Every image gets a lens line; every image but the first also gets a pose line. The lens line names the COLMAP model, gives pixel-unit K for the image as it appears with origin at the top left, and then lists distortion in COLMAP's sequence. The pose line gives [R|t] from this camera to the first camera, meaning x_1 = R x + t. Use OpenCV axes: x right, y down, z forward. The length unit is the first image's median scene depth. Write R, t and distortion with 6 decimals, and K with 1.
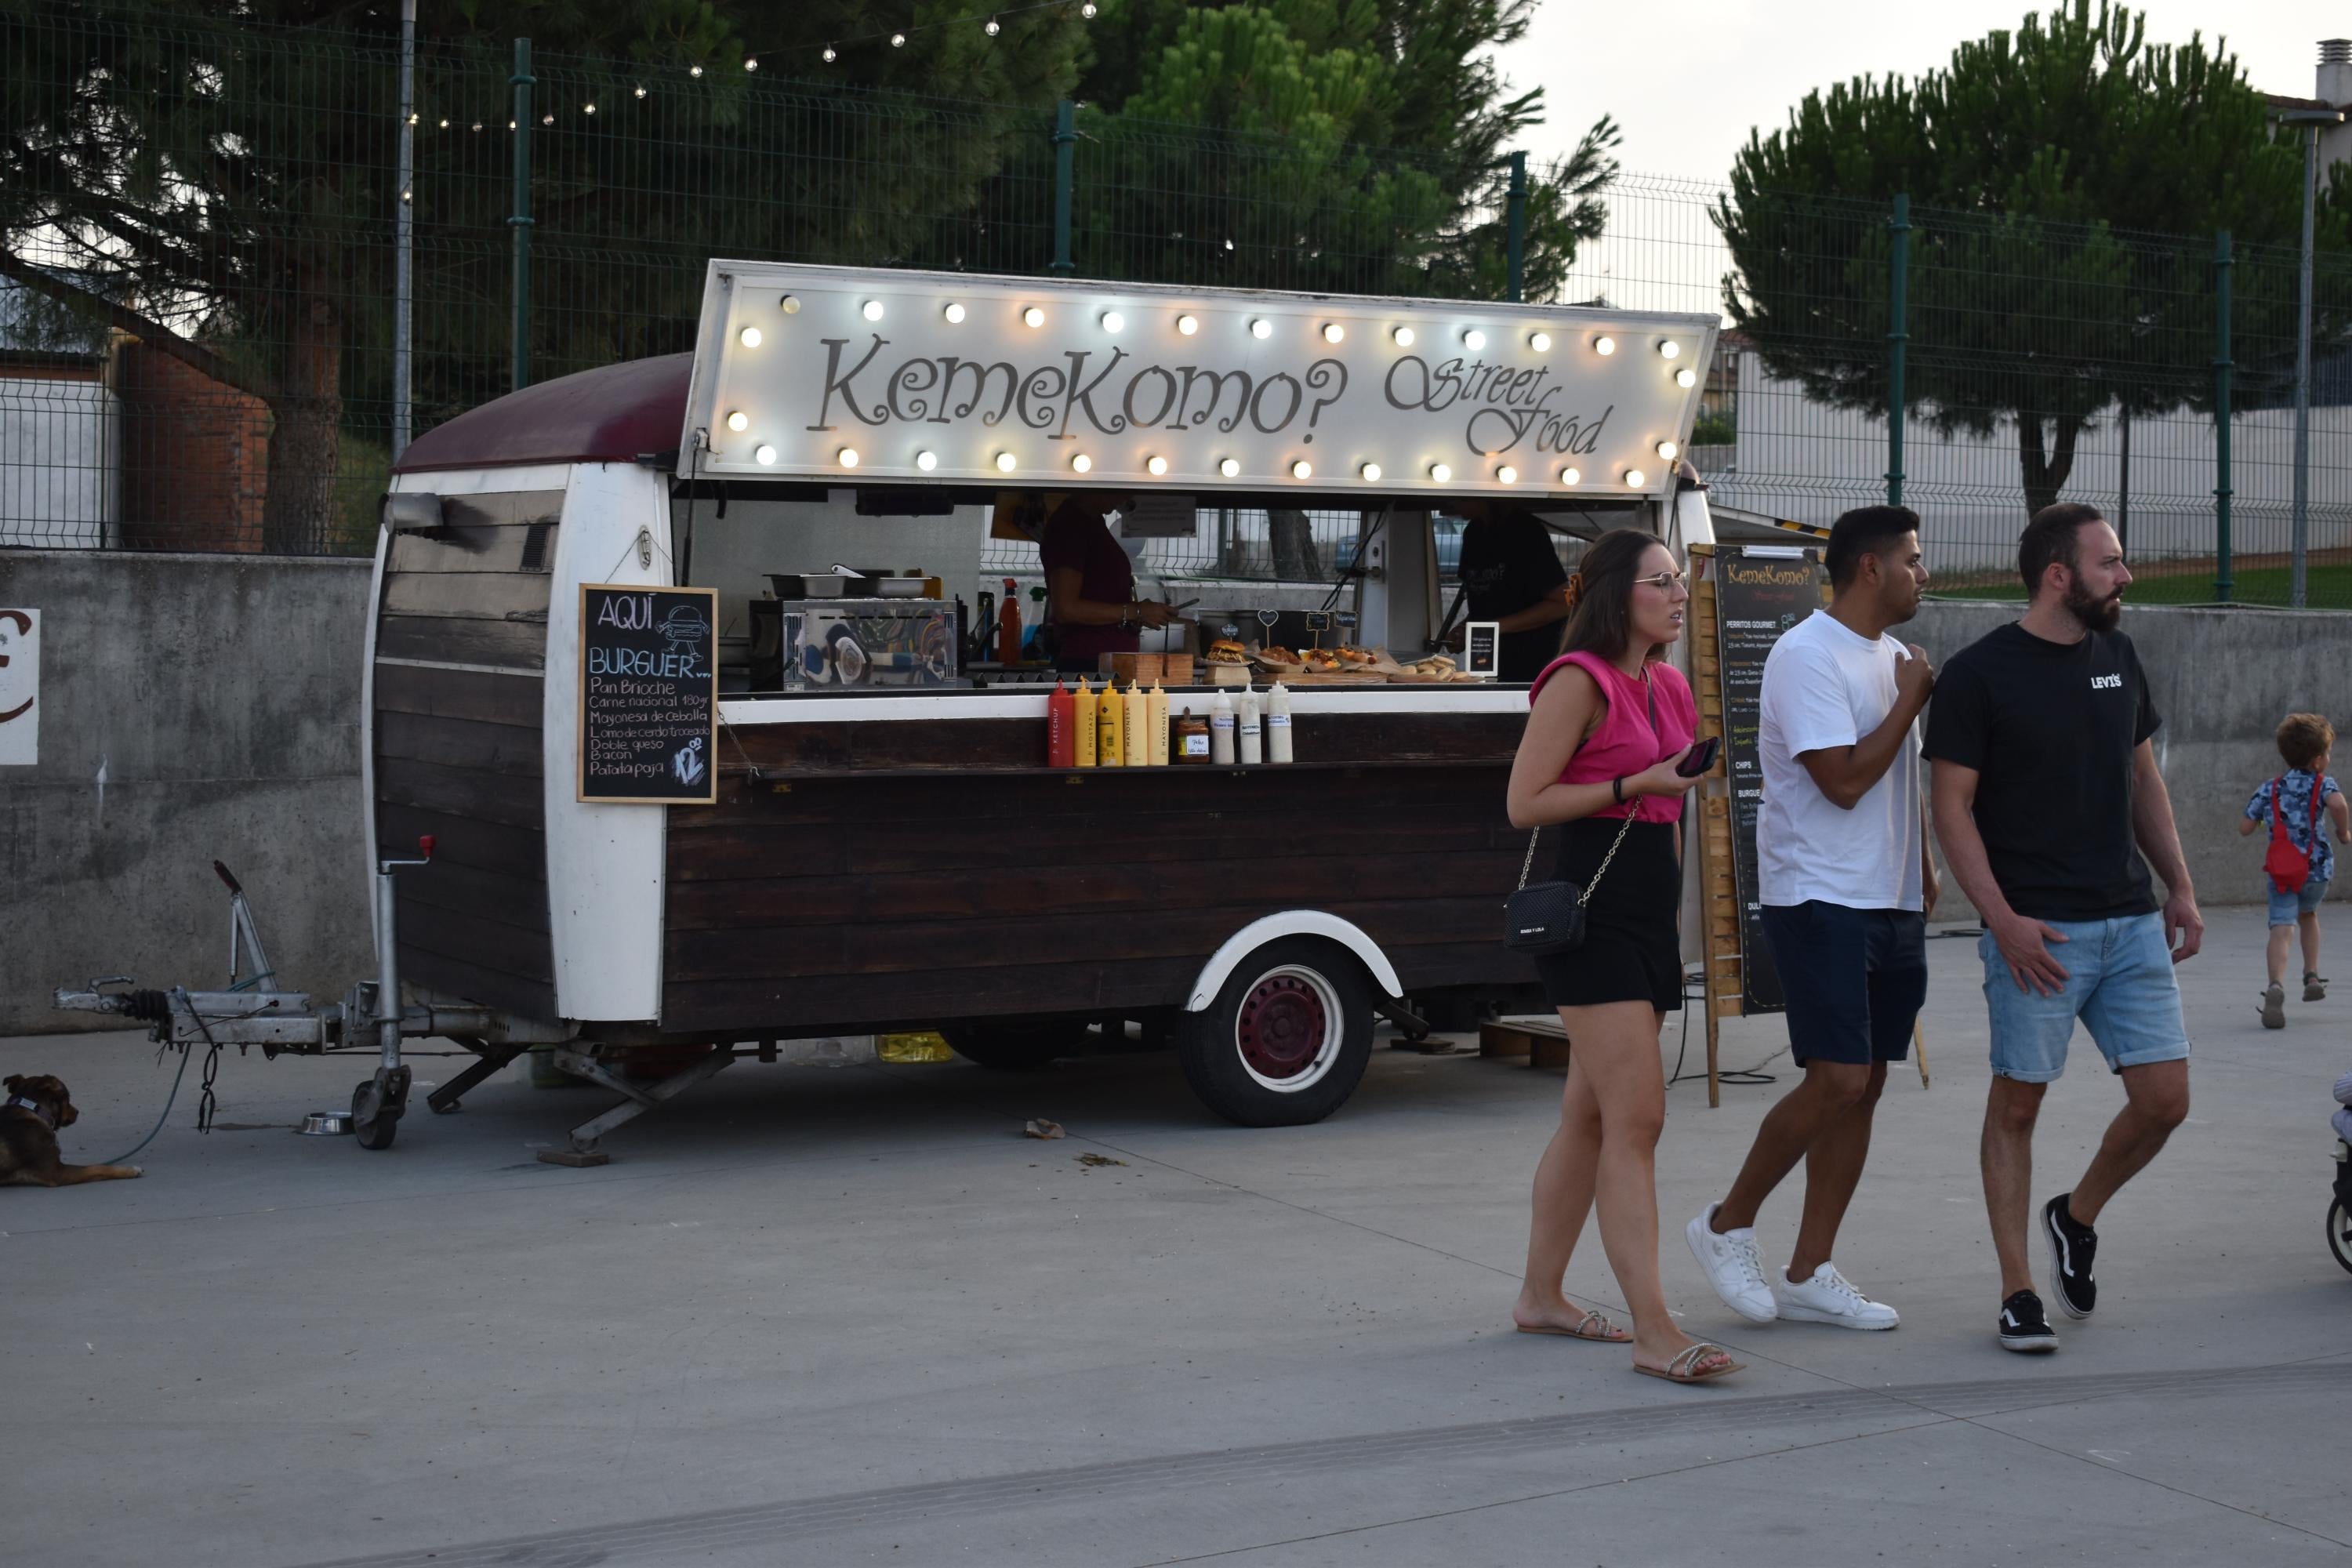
lens RADIAL K [[3679.1, 0, 1176.0], [0, 3679.1, 784.0], [0, 0, 1]] dist [-0.002293, -0.069340]
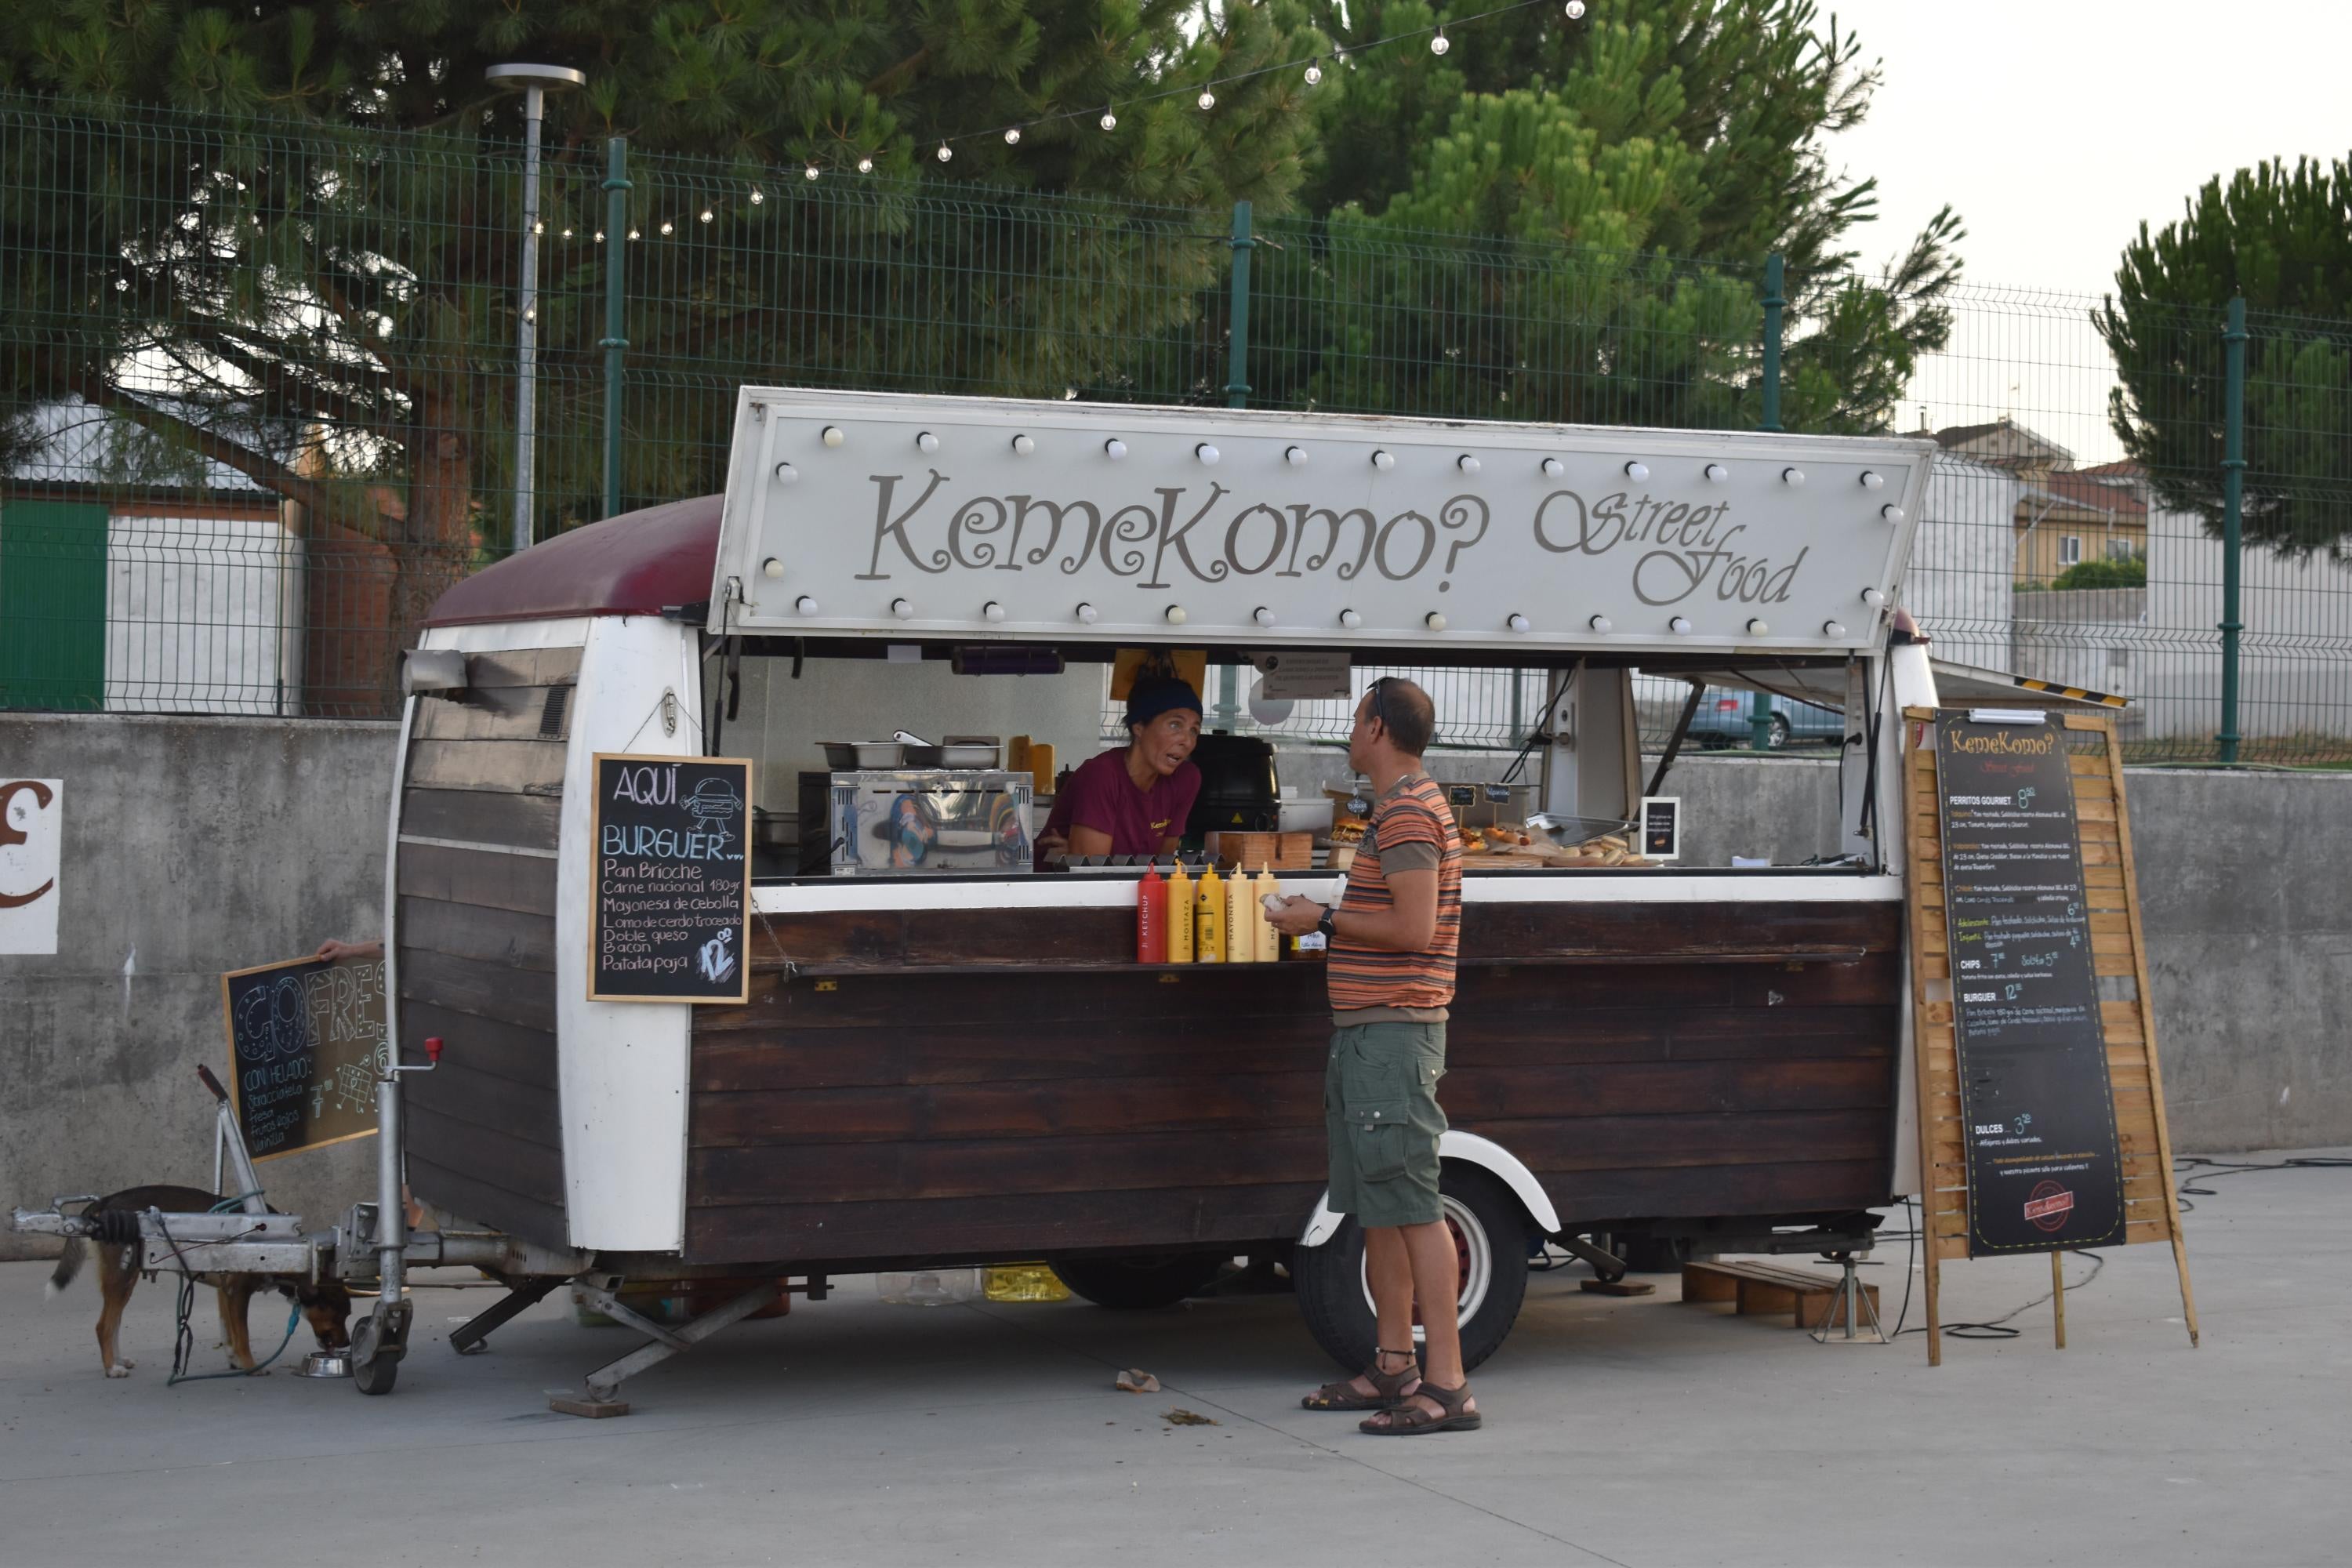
lens RADIAL K [[4216.5, 0, 1176.0], [0, 4216.5, 784.0], [0, 0, 1]] dist [0.006601, 0.092765]
pose [[0.996554, 0.001221, -0.082942, 0.044428], [-0.005024, 0.998945, -0.045656, -0.001122], [0.082799, 0.045915, 0.995508, 0.003778]]
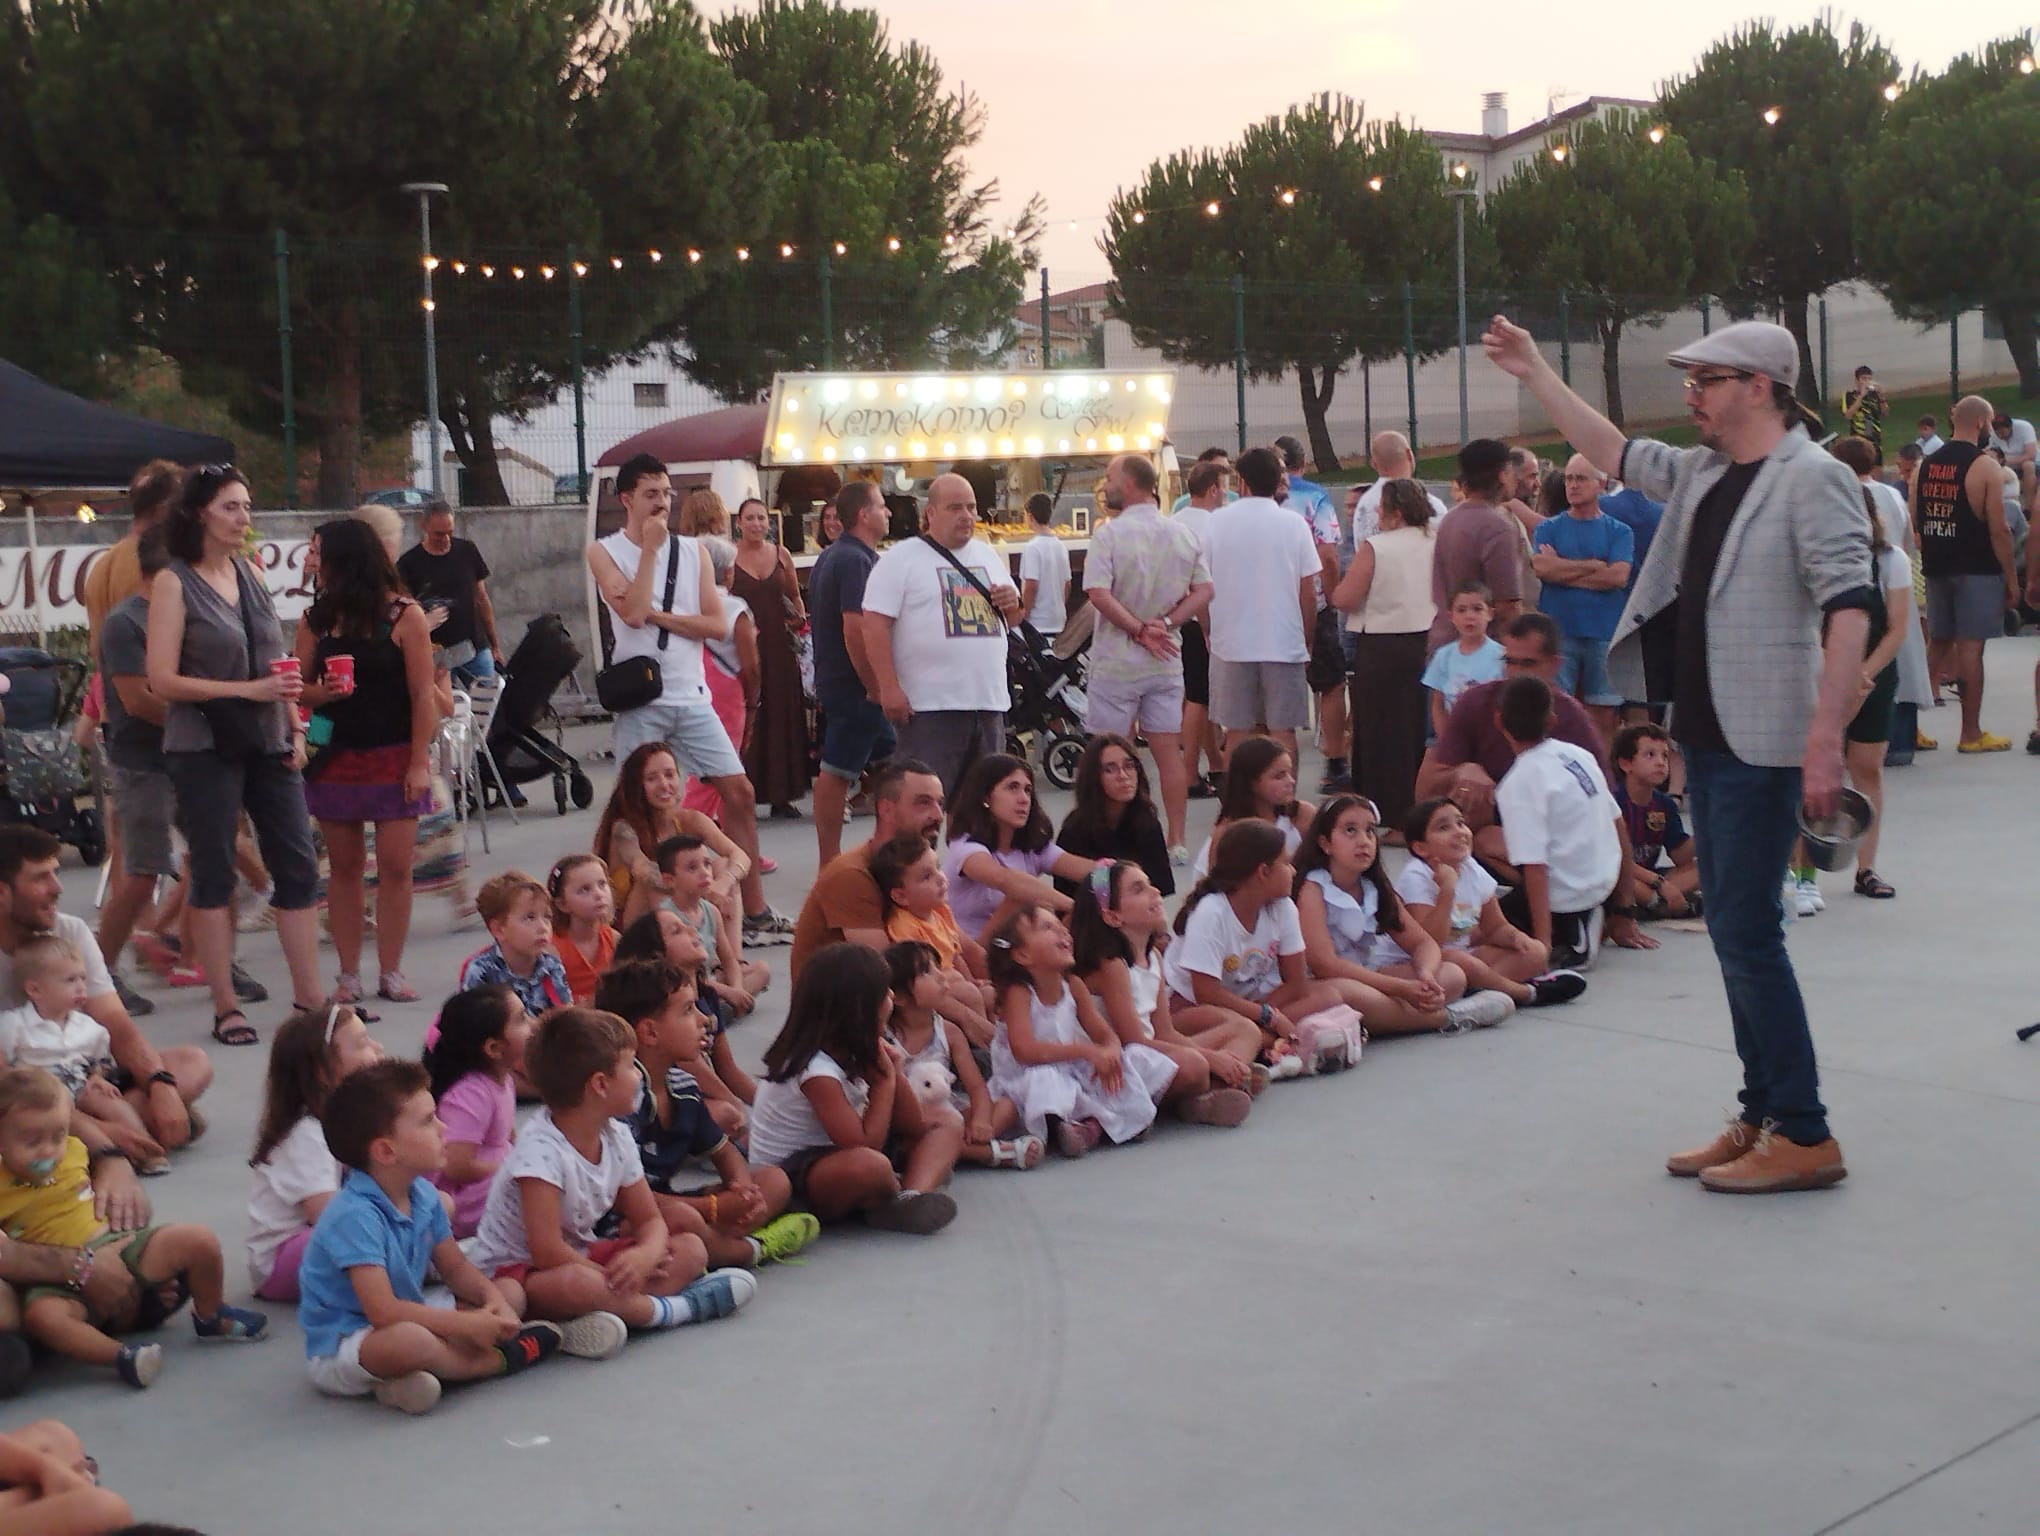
lens RADIAL K [[2875.1, 0, 1020.0], [0, 2875.1, 768.0], [0, 0, 1]] dist [0.030599, -0.048732]
pose [[0.990483, -0.061601, 0.123080, -0.155695], [0.056456, 0.997396, 0.044868, 0.028461], [-0.125523, -0.037493, 0.991382, -0.648938]]
